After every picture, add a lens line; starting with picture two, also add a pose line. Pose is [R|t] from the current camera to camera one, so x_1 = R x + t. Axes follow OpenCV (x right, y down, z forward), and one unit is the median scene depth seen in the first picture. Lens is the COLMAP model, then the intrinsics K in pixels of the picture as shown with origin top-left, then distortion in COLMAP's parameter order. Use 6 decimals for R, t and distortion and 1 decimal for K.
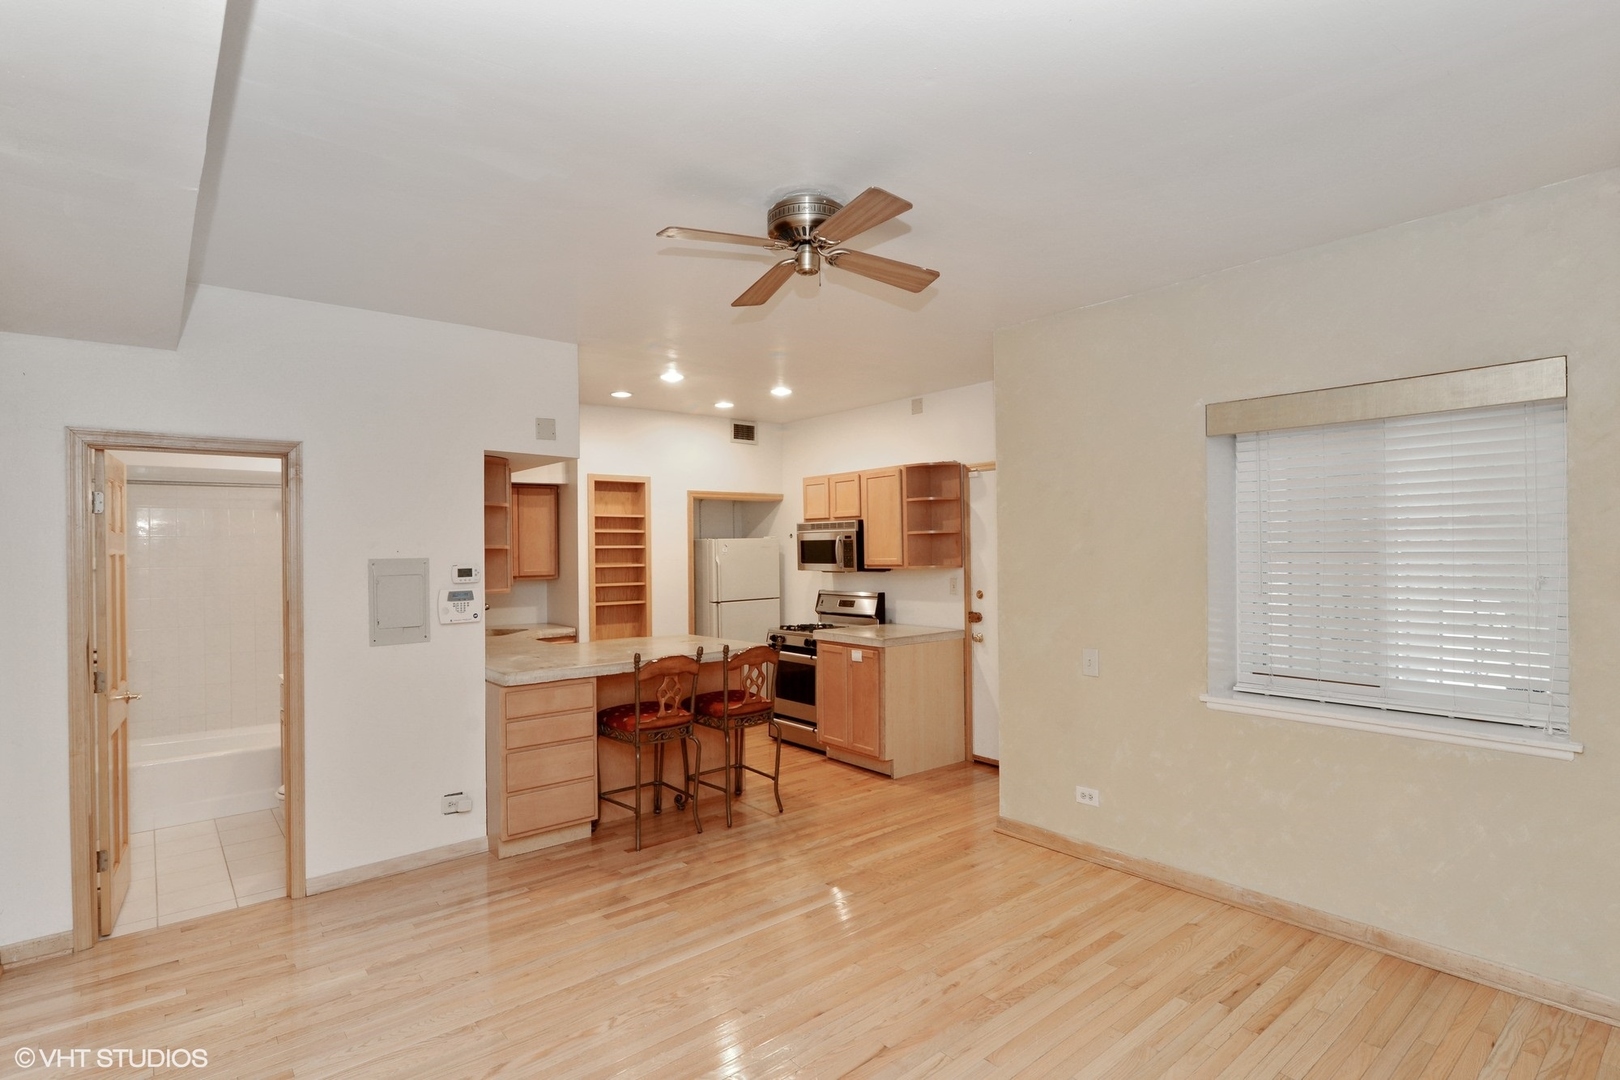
lens RADIAL K [[807.2, 0, 809.7], [0, 807.2, 542.6], [0, 0, 1]] dist [-0.000347, -0.000003]
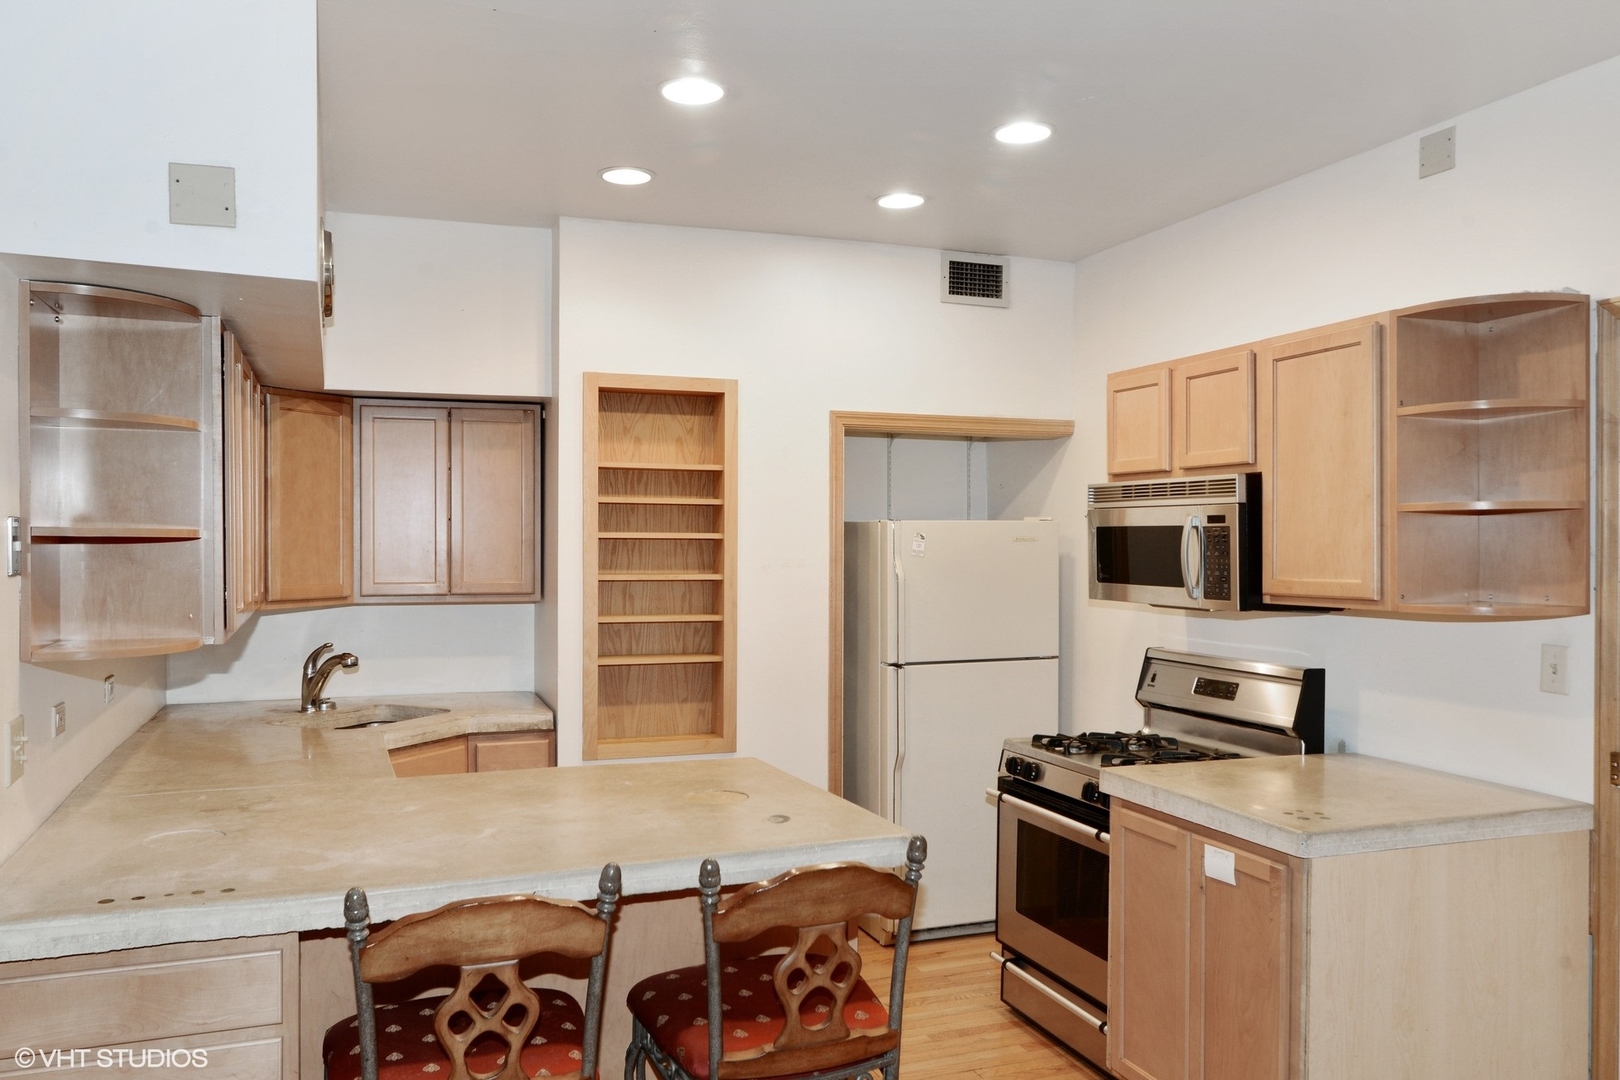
lens RADIAL K [[1013.4, 0, 809.3], [0, 1013.4, 537.5], [0, 0, 1]] dist [0.006042, 0.004615]
pose [[0.916584, 0.016262, -0.399512, 0.062681], [-0.012315, 0.999847, 0.012446, -0.001646], [0.399654, -0.006488, 0.916643, 0.487592]]
